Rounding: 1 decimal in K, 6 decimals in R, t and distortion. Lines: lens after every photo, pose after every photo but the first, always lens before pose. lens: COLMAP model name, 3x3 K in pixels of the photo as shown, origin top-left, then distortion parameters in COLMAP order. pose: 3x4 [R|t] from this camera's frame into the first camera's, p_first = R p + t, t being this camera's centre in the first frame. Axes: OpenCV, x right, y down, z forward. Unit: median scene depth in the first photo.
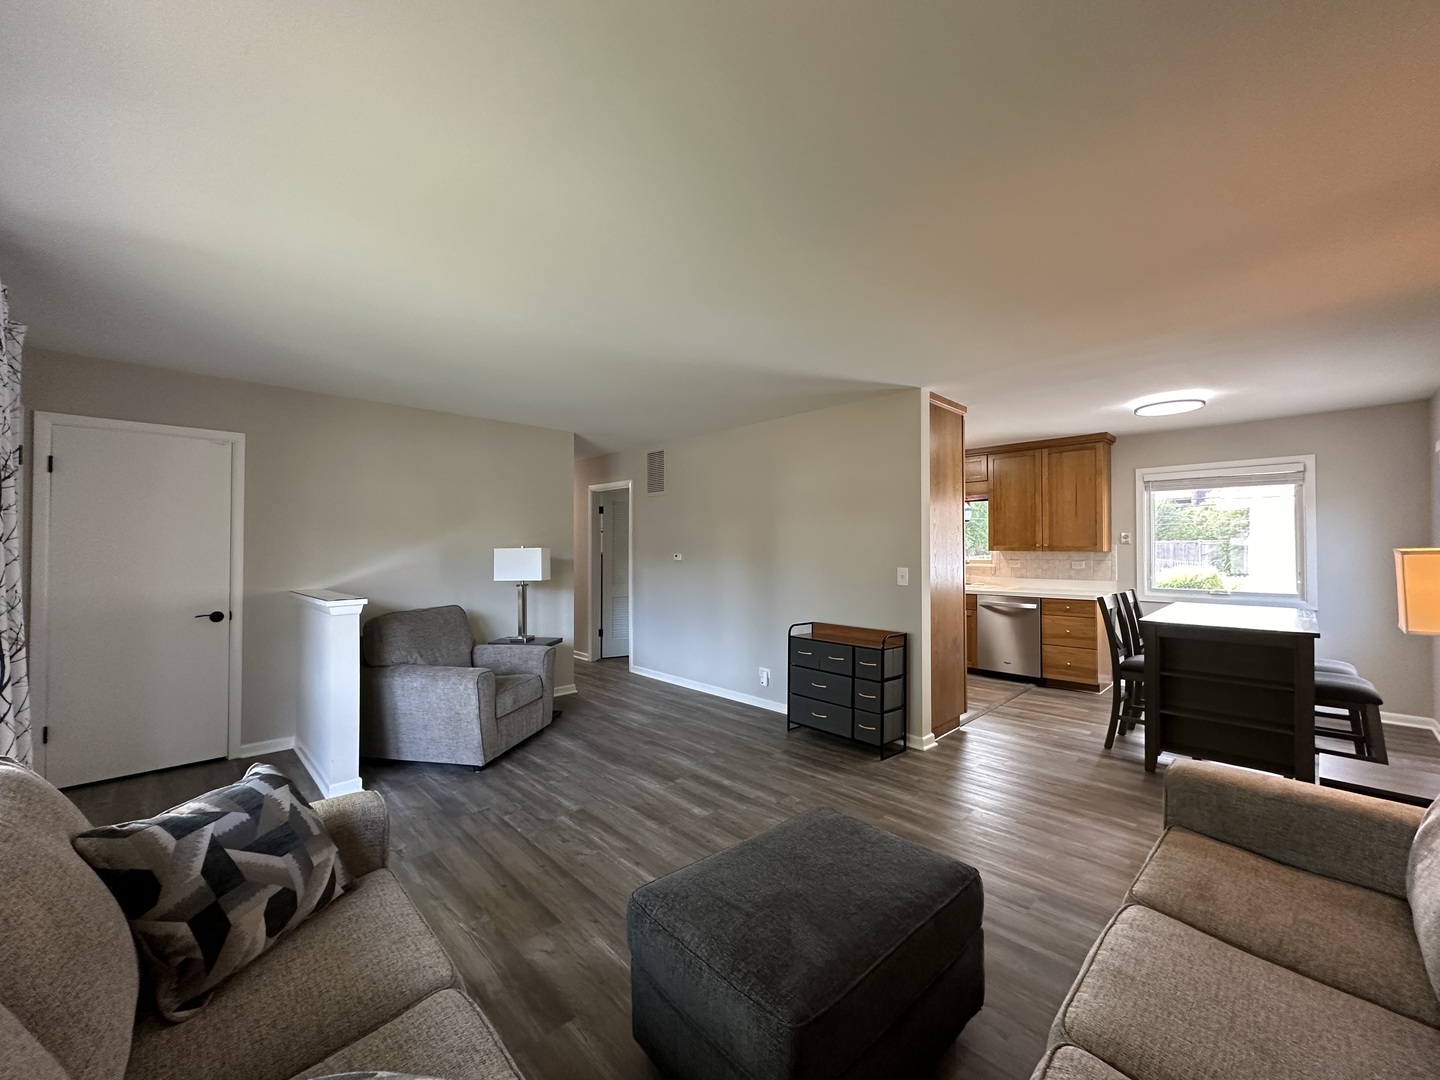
lens RADIAL K [[570.4, 0, 718.8], [0, 570.4, 540.2], [0, 0, 1]] dist [-0.002849, 0.000333]
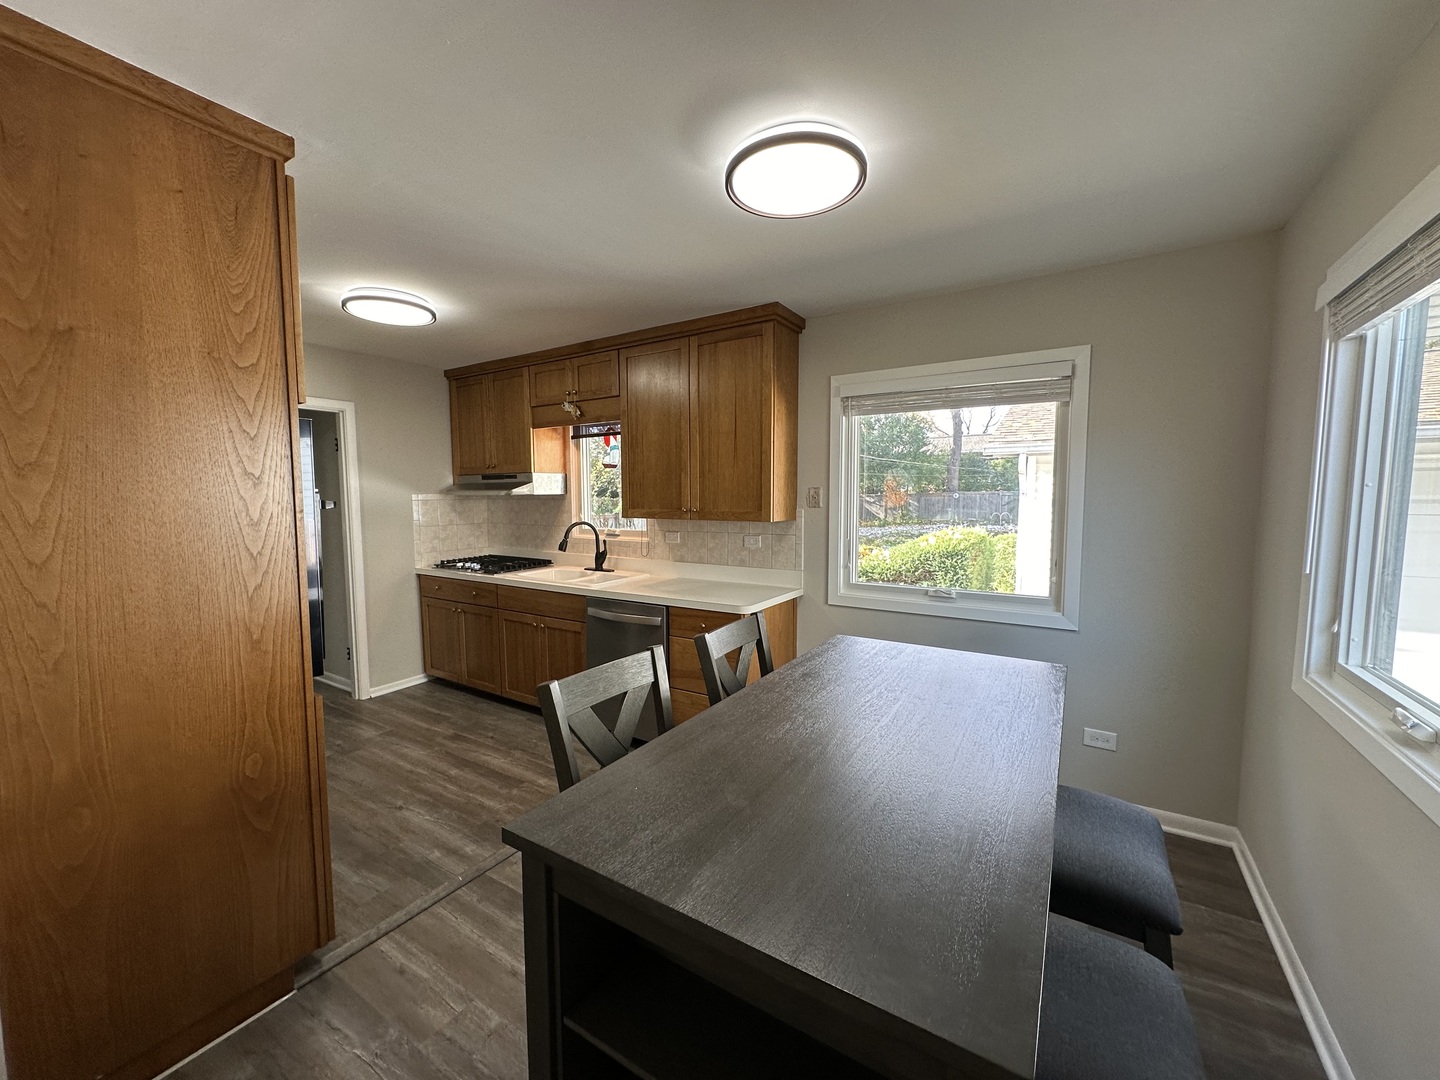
lens RADIAL K [[570.4, 0, 718.8], [0, 570.4, 540.2], [0, 0, 1]] dist [-0.002849, 0.000333]
pose [[0.973176, -0.019408, 0.229244, 0.819844], [-0.001003, 0.996068, 0.088587, -0.019959], [-0.230062, -0.086441, 0.969330, 0.767940]]
